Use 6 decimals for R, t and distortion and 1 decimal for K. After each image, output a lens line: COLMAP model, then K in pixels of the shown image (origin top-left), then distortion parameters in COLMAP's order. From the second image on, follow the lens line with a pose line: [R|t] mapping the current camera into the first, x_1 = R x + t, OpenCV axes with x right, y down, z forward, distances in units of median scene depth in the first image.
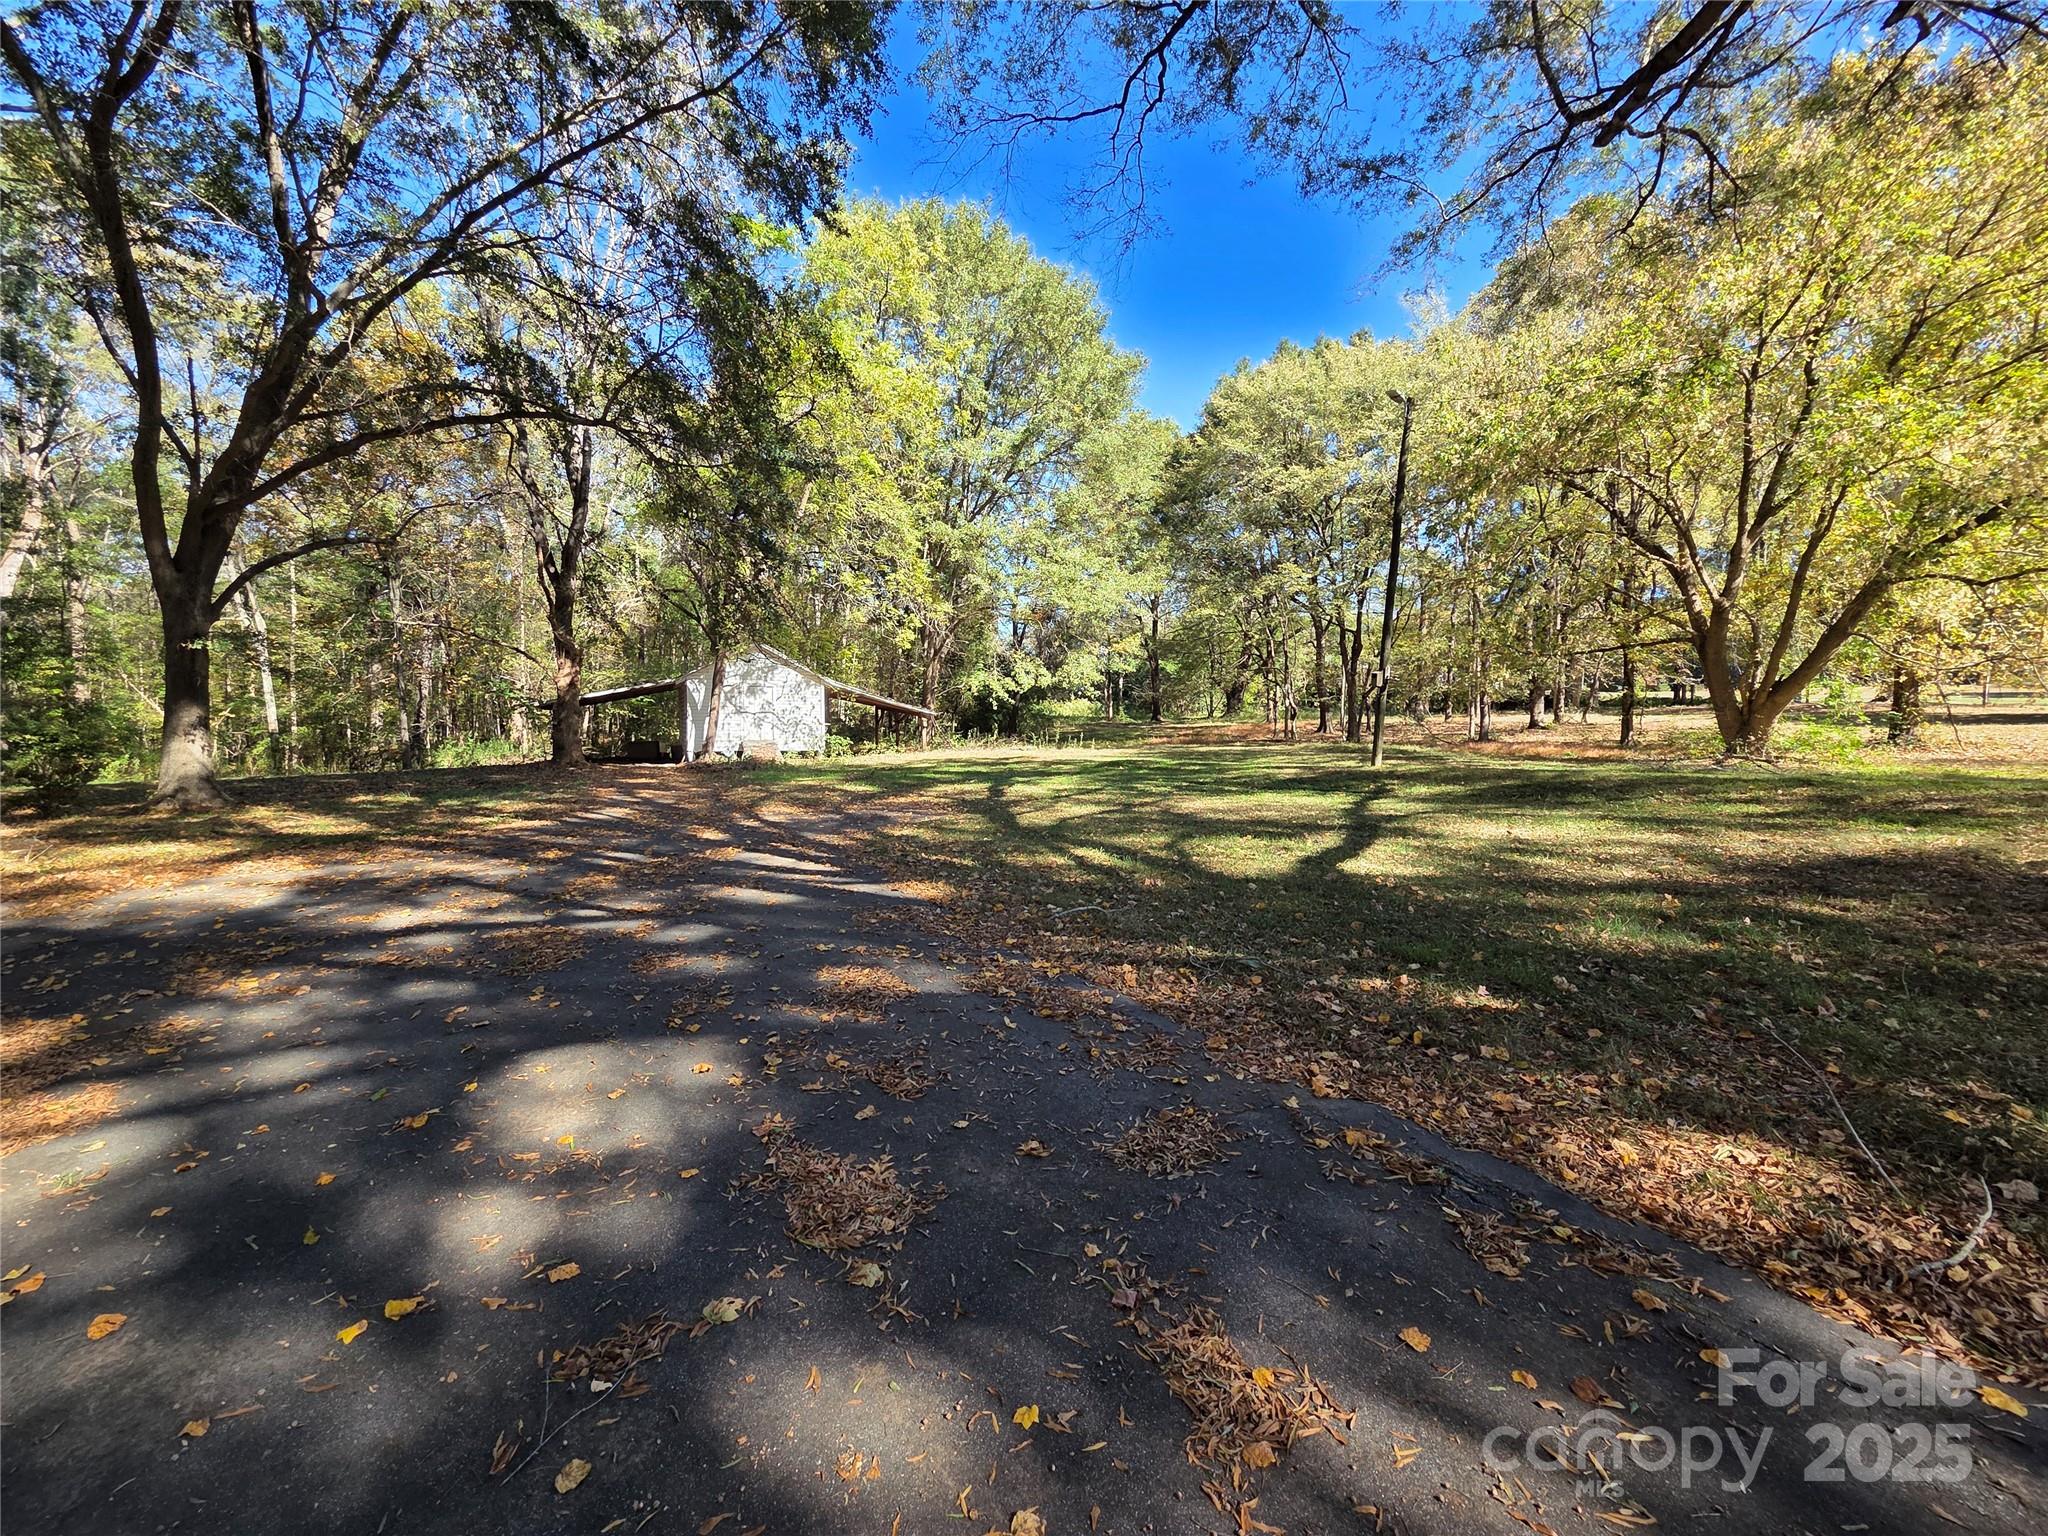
lens RADIAL K [[820.0, 0, 1023.7], [0, 820.0, 762.2], [0, 0, 1]] dist [-0.004002, -0.000113]
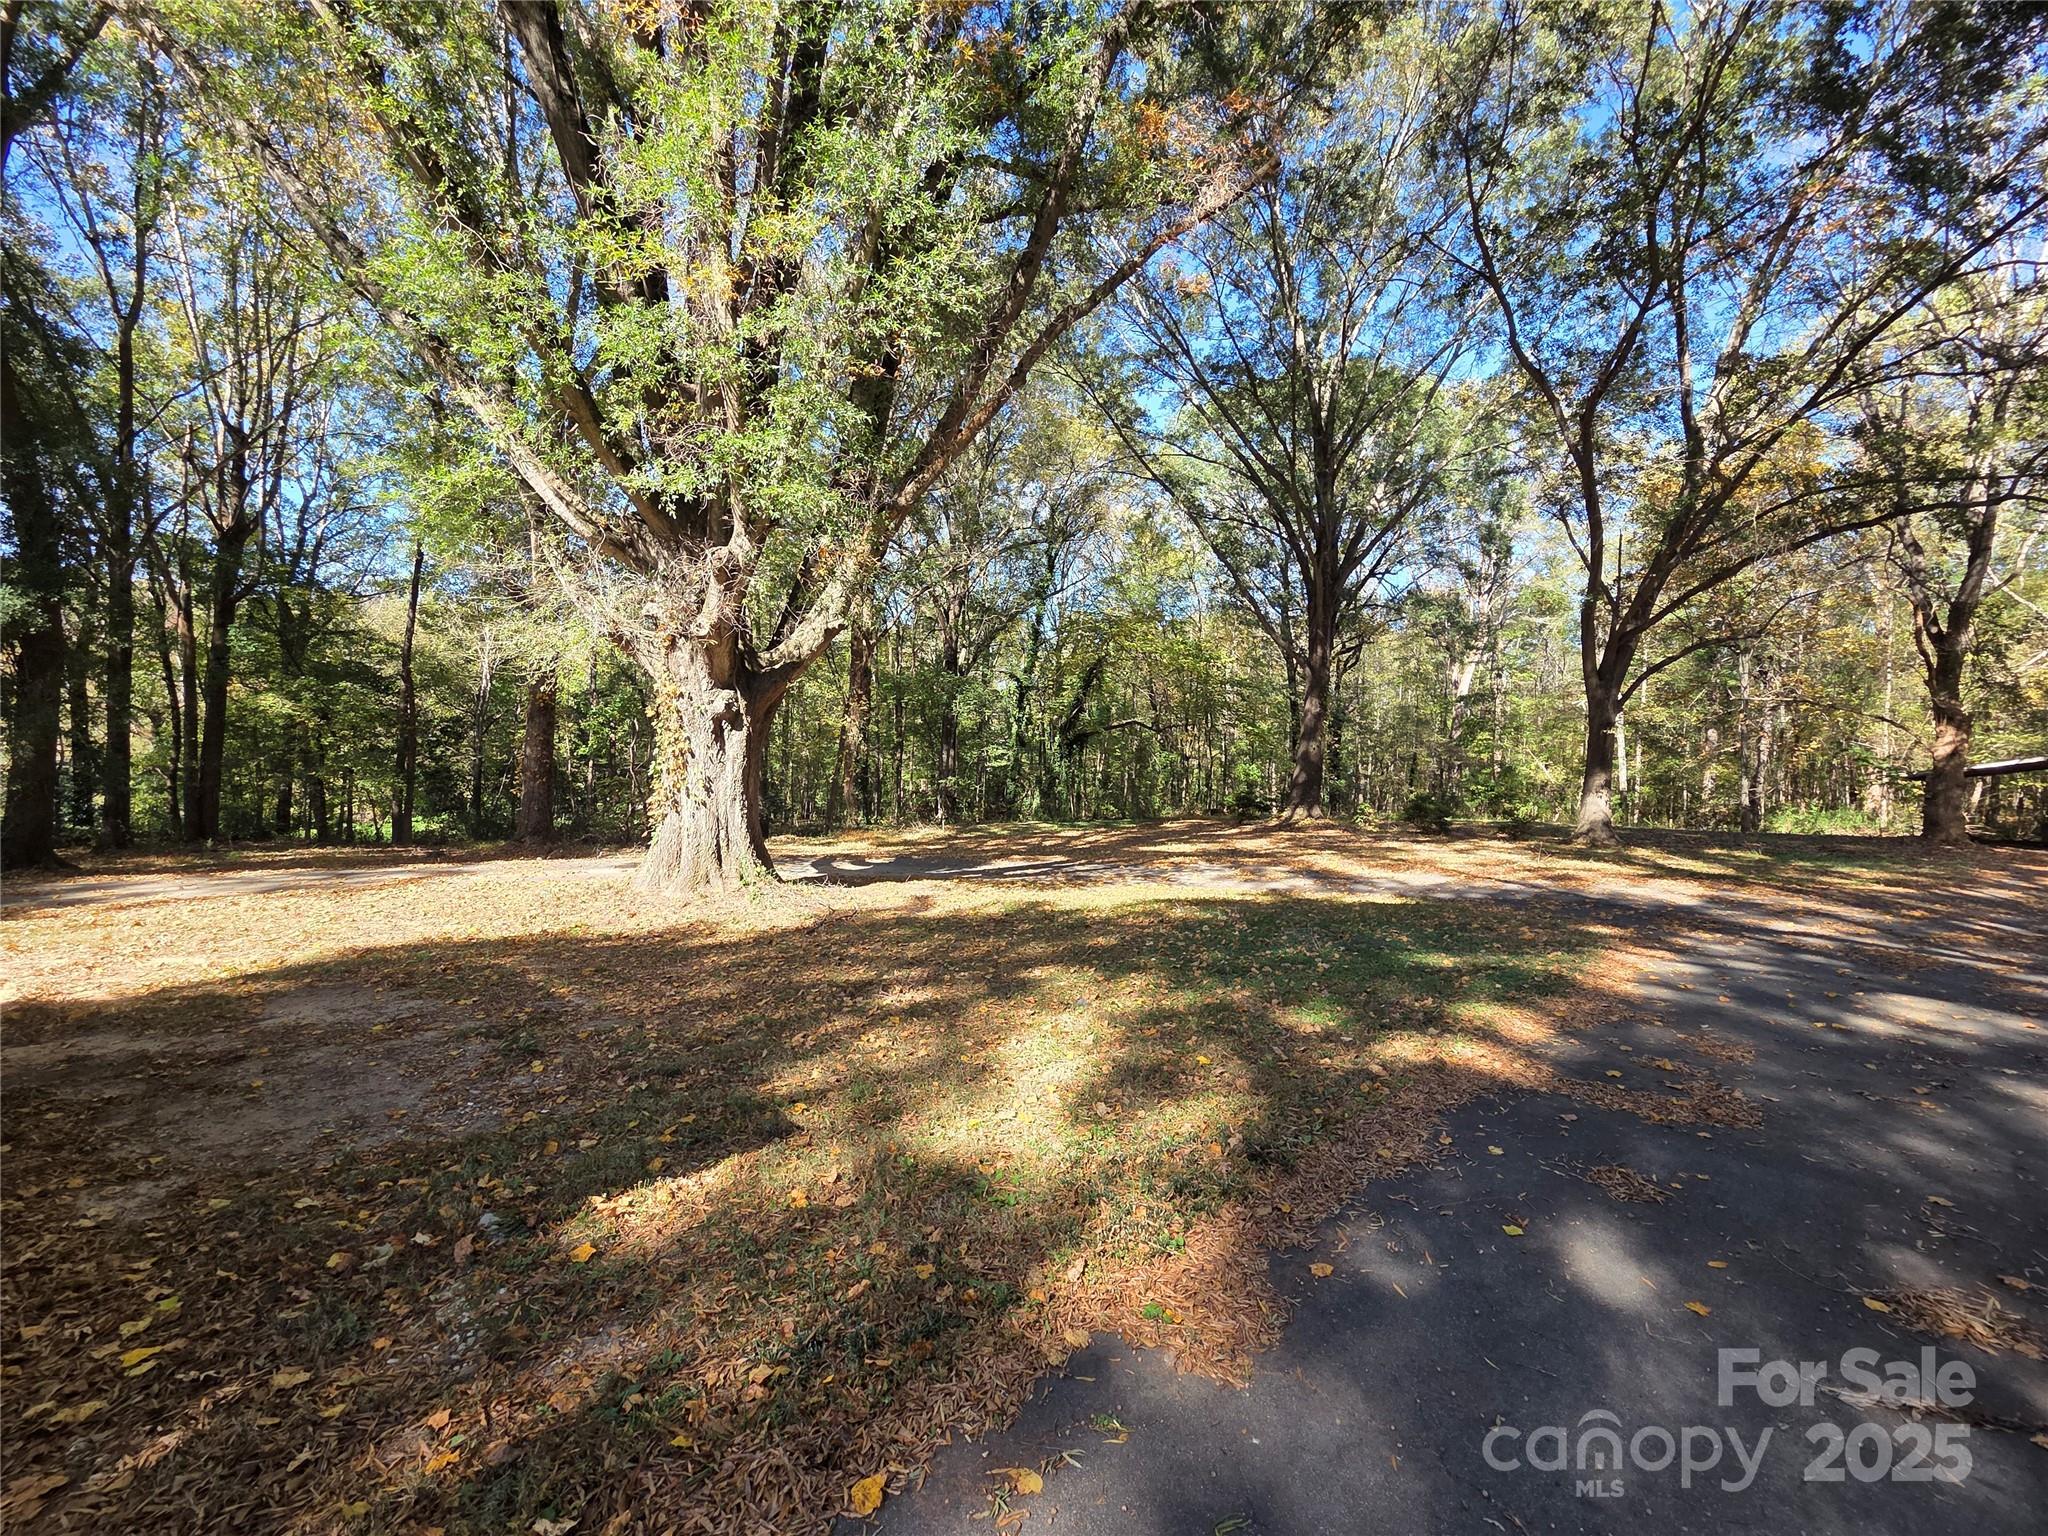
lens RADIAL K [[820.0, 0, 1022.0], [0, 820.0, 756.1], [0, 0, 1]] dist [-0.004002, -0.000113]
pose [[0.211866, 0.003163, -0.977294, 0.117574], [-0.081828, 0.996541, -0.014514, 0.004461], [0.973867, 0.083045, 0.211392, -0.206016]]
